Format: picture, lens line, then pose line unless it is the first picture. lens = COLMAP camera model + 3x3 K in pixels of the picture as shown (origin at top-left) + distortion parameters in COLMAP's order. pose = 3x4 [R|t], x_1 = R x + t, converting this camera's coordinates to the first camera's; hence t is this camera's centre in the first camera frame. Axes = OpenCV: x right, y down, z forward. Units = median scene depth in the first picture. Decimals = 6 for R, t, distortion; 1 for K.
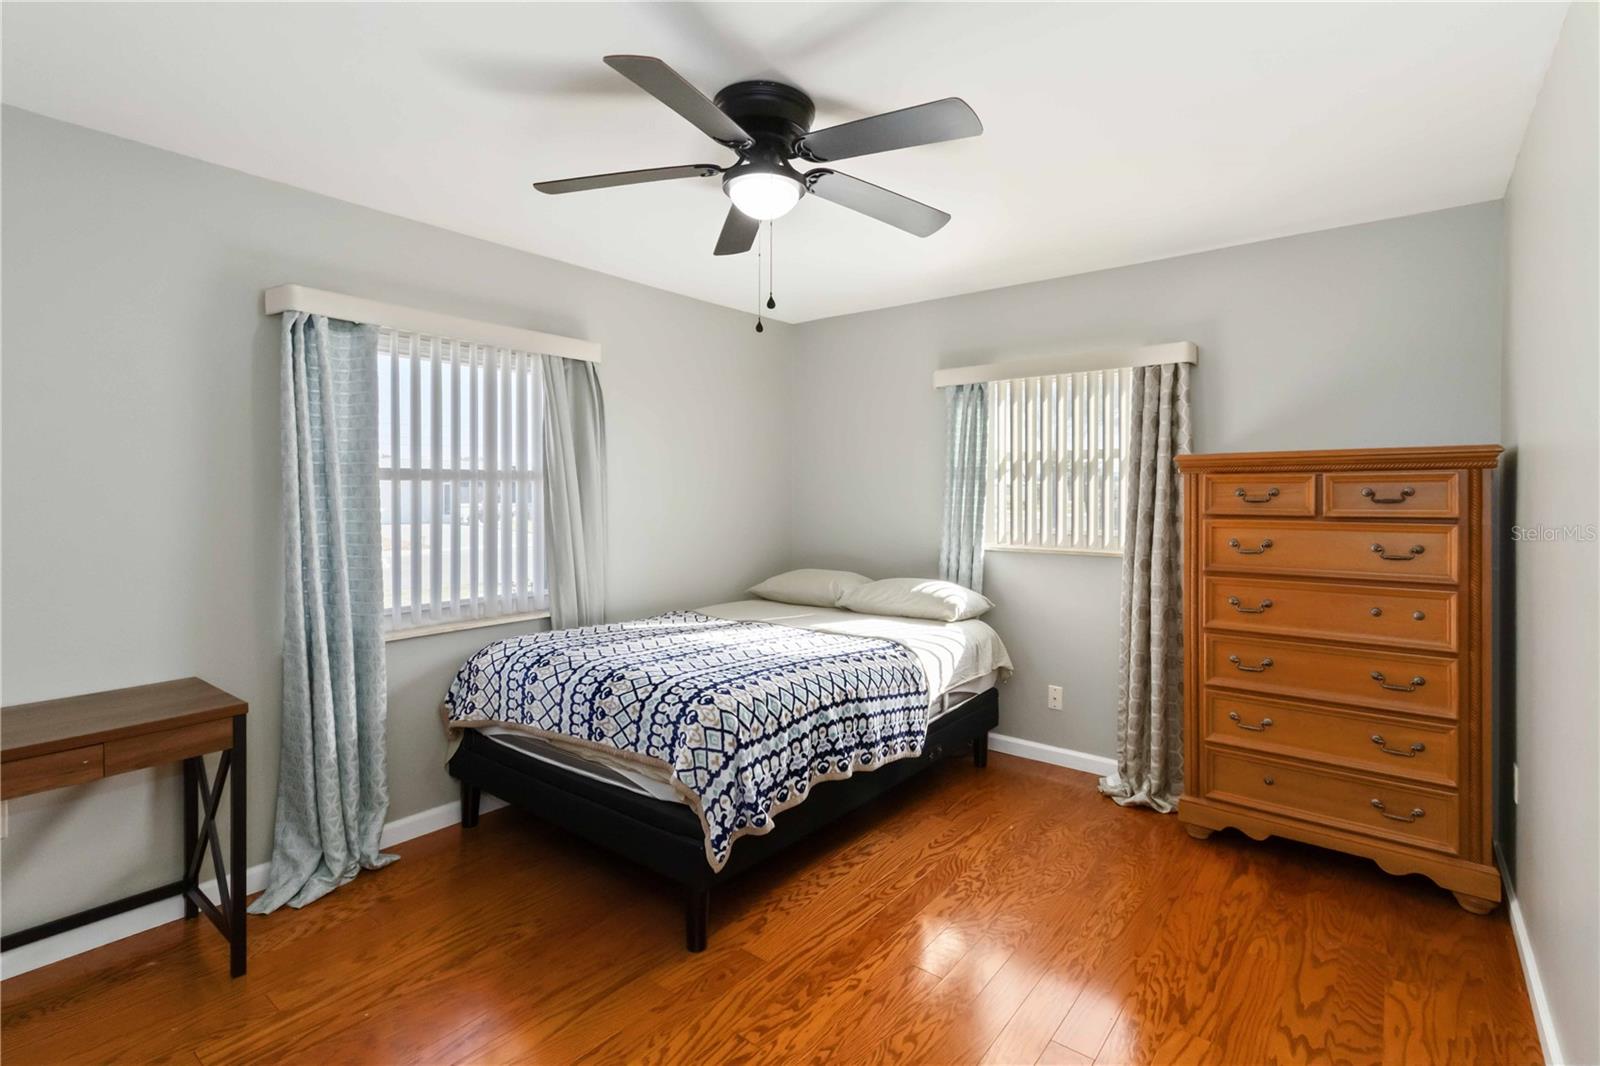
lens RADIAL K [[754.9, 0, 804.8], [0, 754.9, 495.0], [0, 0, 1]] dist [0.005963, 0.000860]
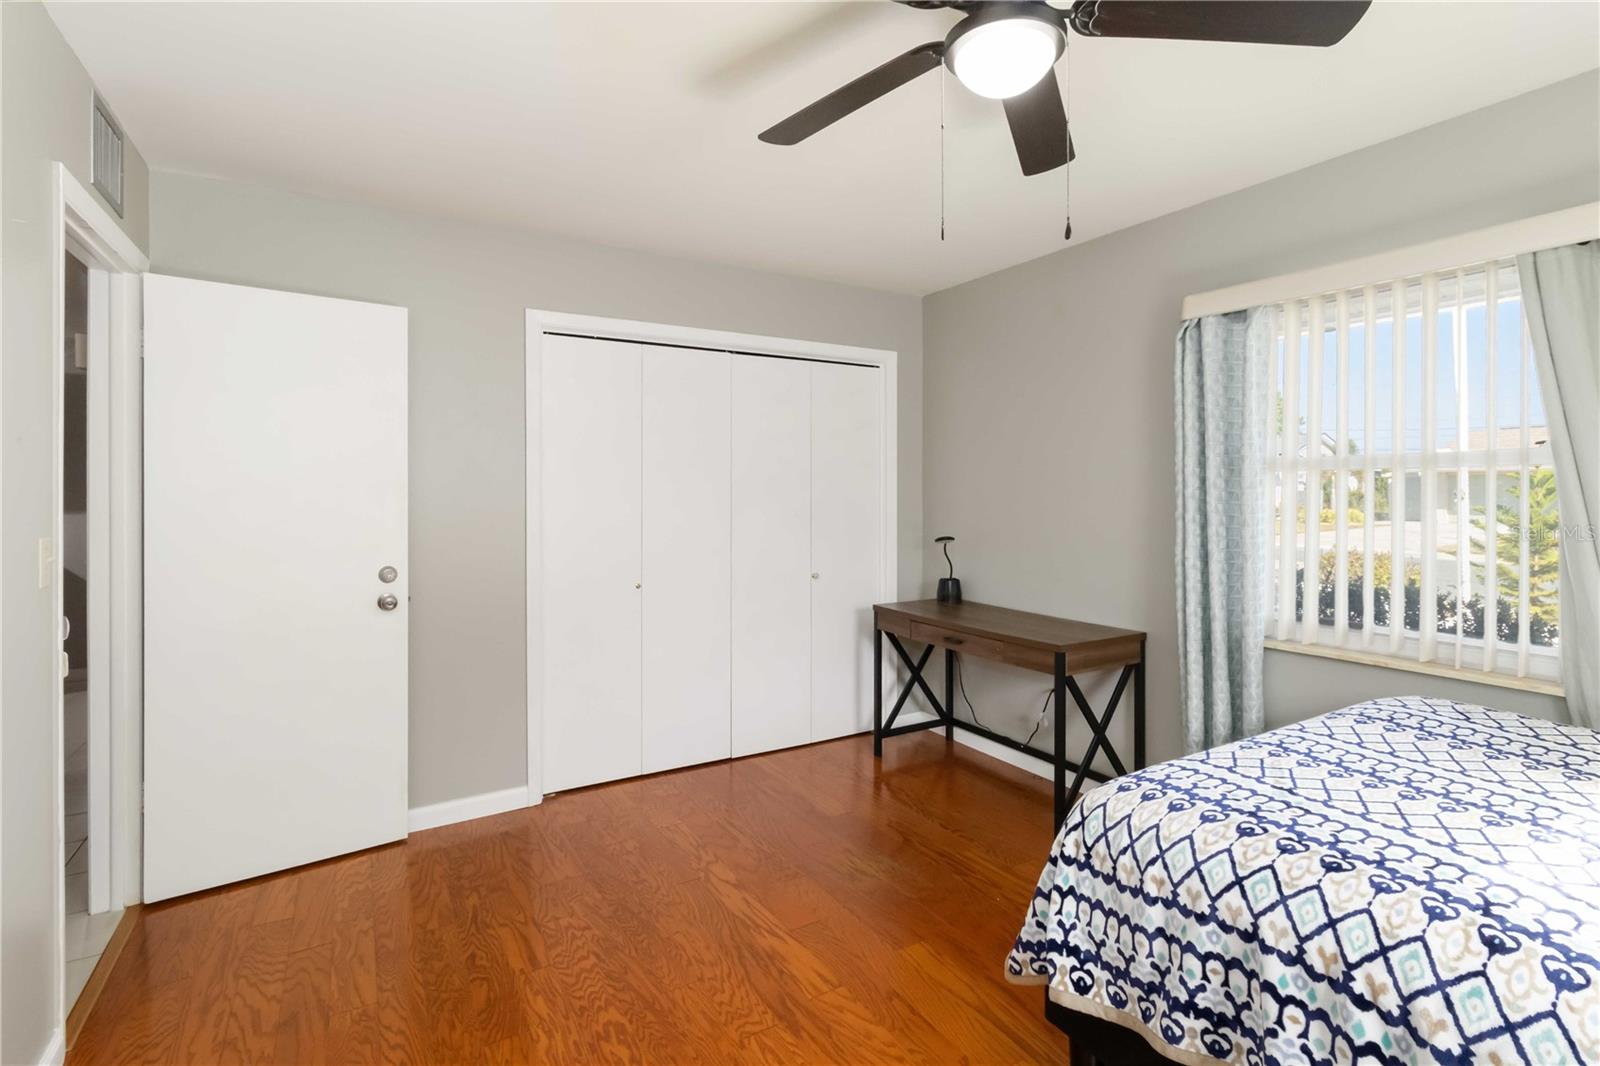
lens RADIAL K [[754.9, 0, 804.8], [0, 754.9, 495.0], [0, 0, 1]] dist [0.005963, 0.000860]
pose [[-0.348180, 0.014105, -0.937322, 0.580736], [0.003989, 0.999900, 0.013565, -0.006931], [0.937419, 0.000984, -0.348201, 0.920288]]
